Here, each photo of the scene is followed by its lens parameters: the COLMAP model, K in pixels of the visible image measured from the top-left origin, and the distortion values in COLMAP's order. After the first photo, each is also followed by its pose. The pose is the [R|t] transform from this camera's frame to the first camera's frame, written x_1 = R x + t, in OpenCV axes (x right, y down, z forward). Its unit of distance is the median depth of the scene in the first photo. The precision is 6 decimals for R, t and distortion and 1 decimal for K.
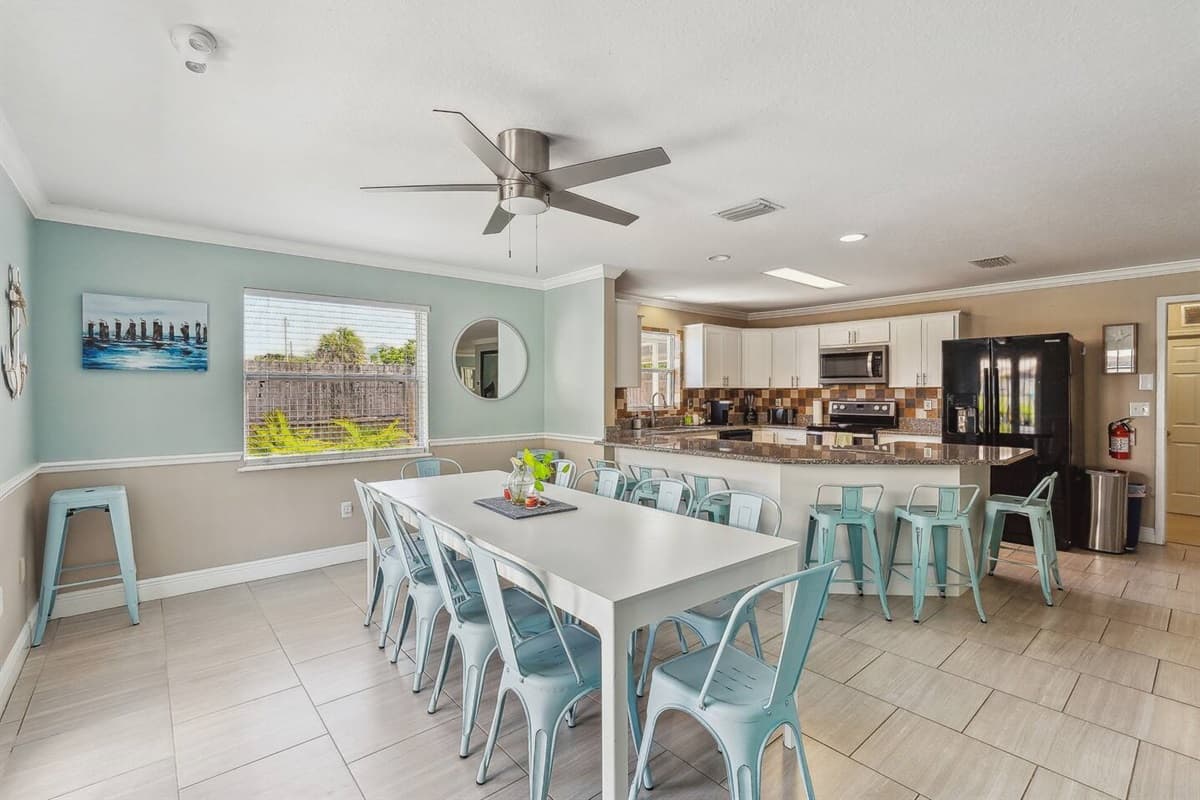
lens RADIAL K [[532.0, 0, 606.6], [0, 532.0, 394.4], [0, 0, 1]] dist [-0.002391, -0.000159]
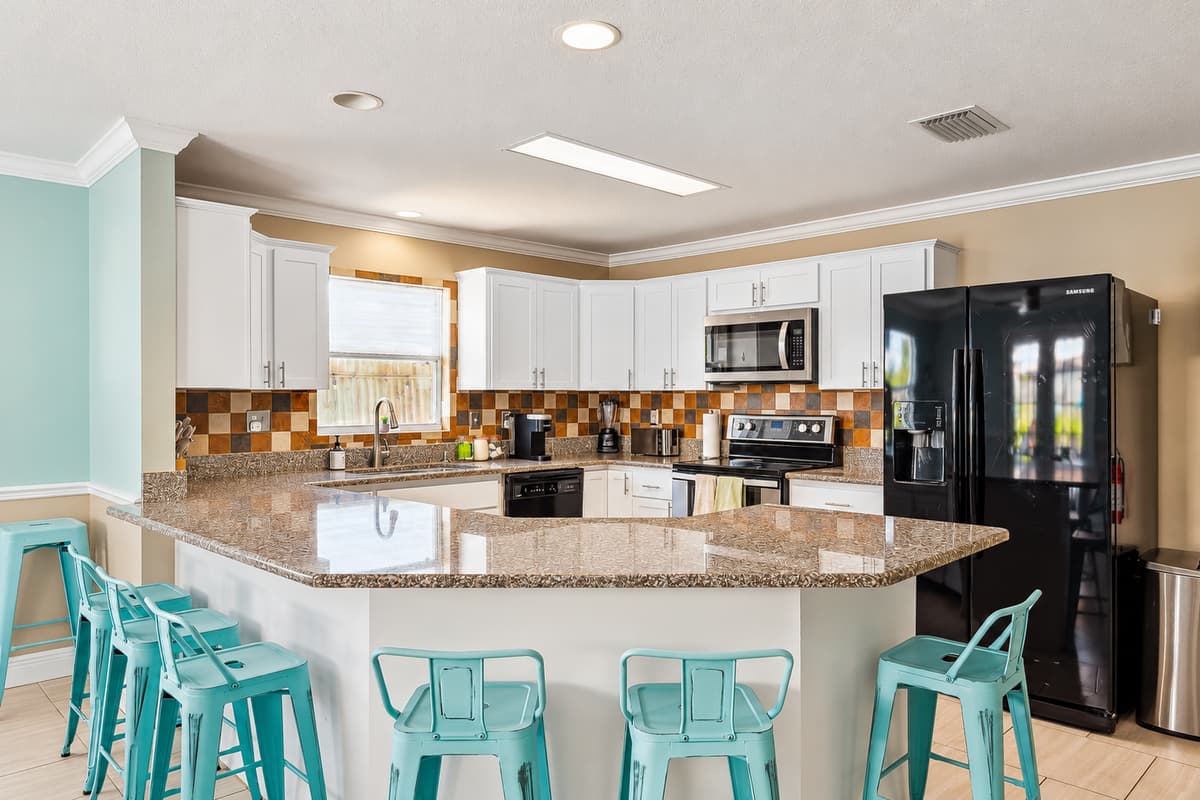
lens RADIAL K [[801.6, 0, 600.0], [0, 801.6, 400.0], [0, 0, 1]] dist [0.002589, 0.000319]
pose [[0.998597, 0.000395, 0.052957, 0.255065], [-0.000398, 1.000000, 0.000040, -0.002393], [-0.052957, -0.000061, 0.998597, 0.210282]]
